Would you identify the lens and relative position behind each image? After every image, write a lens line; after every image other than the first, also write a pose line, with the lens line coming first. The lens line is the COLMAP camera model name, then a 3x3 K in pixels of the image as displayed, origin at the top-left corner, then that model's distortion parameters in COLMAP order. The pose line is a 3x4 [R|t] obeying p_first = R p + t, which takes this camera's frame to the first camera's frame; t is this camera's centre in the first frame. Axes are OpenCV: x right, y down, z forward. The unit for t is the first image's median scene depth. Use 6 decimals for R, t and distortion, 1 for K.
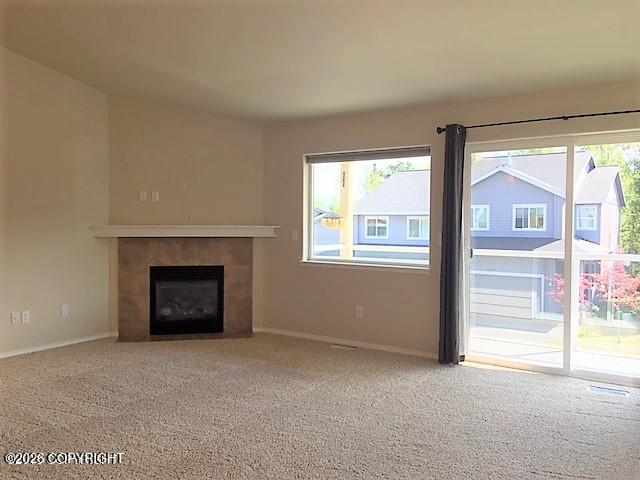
lens RADIAL K [[555.4, 0, 318.2], [0, 555.4, 235.7], [0, 0, 1]] dist [0.115374, -0.173549]
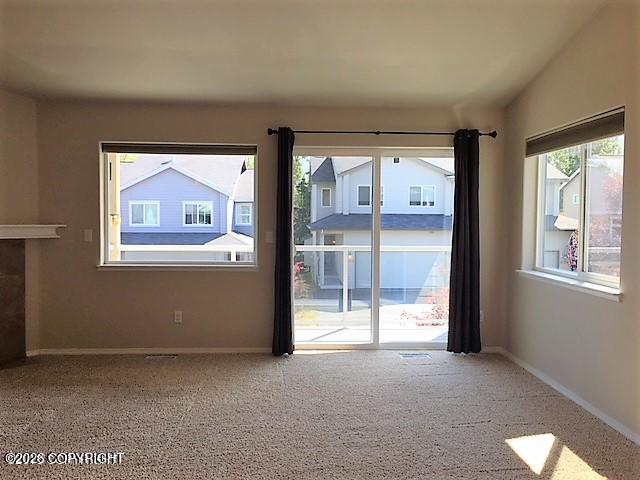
lens RADIAL K [[555.4, 0, 318.2], [0, 555.4, 235.7], [0, 0, 1]] dist [0.115374, -0.173549]
pose [[0.797595, -0.019177, 0.602888, -0.319387], [0.014126, 0.999814, 0.013114, -0.007774], [-0.603028, -0.001943, 0.797718, 0.115629]]
